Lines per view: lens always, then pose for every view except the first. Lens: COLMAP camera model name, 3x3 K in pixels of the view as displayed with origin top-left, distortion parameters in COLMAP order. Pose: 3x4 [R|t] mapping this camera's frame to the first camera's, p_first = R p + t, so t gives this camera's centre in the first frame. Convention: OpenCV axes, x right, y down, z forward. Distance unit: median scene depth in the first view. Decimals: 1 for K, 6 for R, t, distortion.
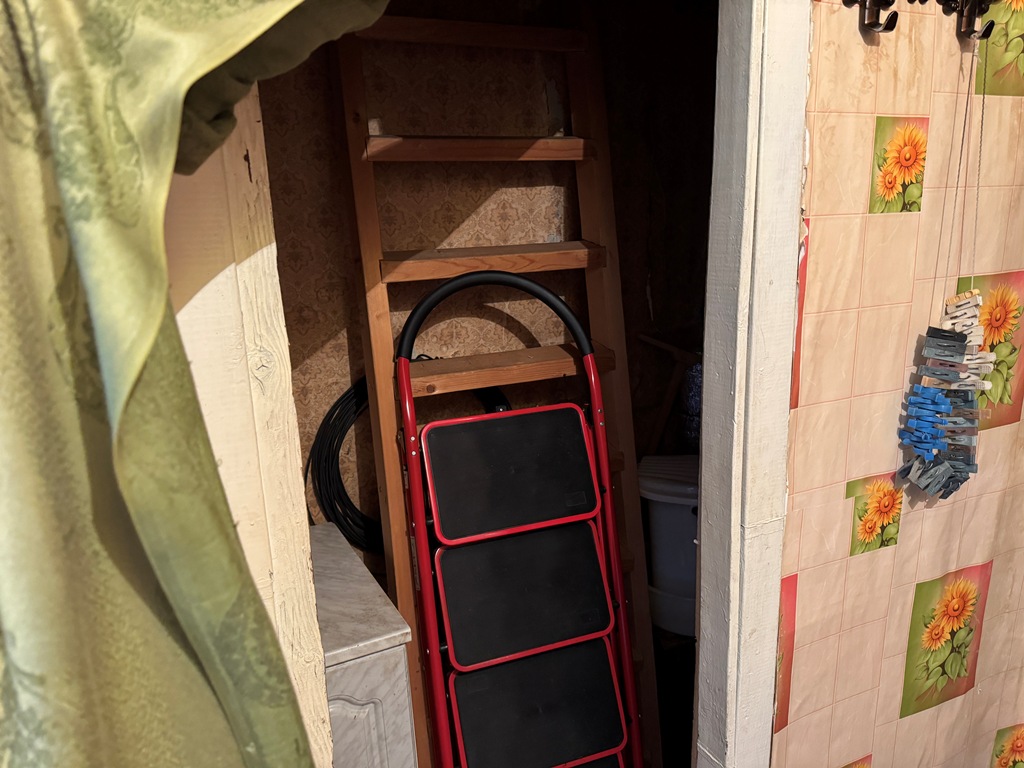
lens RADIAL K [[724.4, 0, 512.3], [0, 724.4, 388.5], [0, 0, 1]] dist [0.073064, -0.082156]
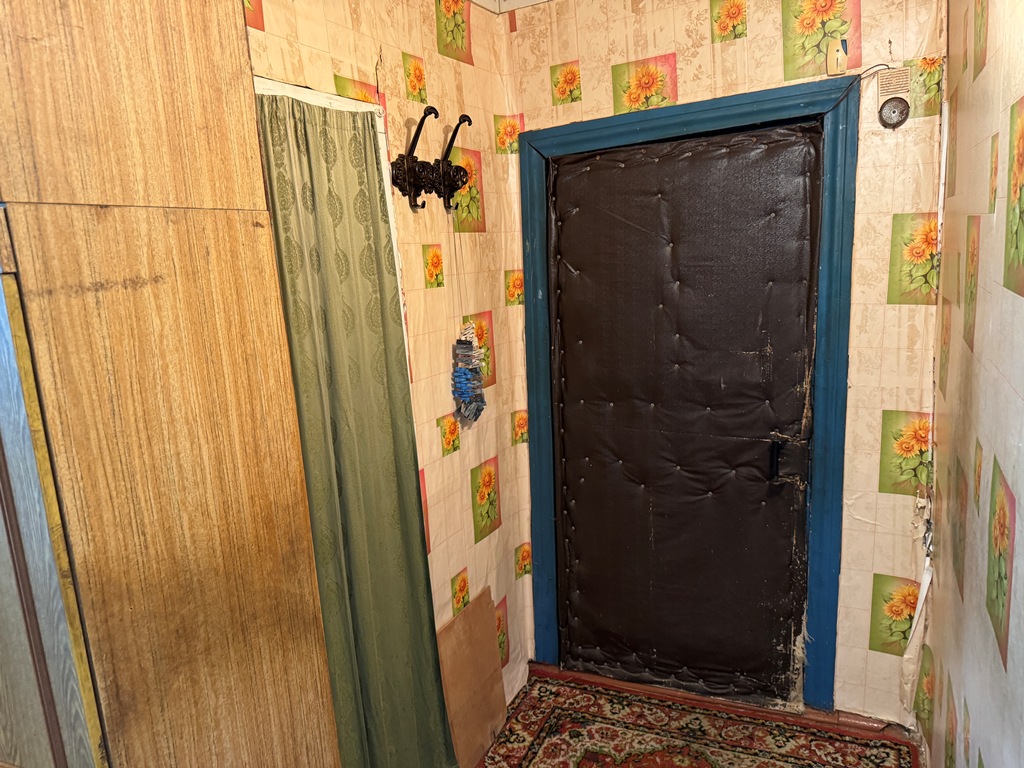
lens RADIAL K [[737.8, 0, 512.0], [0, 737.8, 384.0], [0, 0, 1]] dist [0.005814, -0.032500]
pose [[0.776841, -0.121154, 0.617932, -0.619360], [0.180980, 0.982870, -0.034815, 0.140824], [-0.603129, 0.138879, 0.785461, -0.725801]]
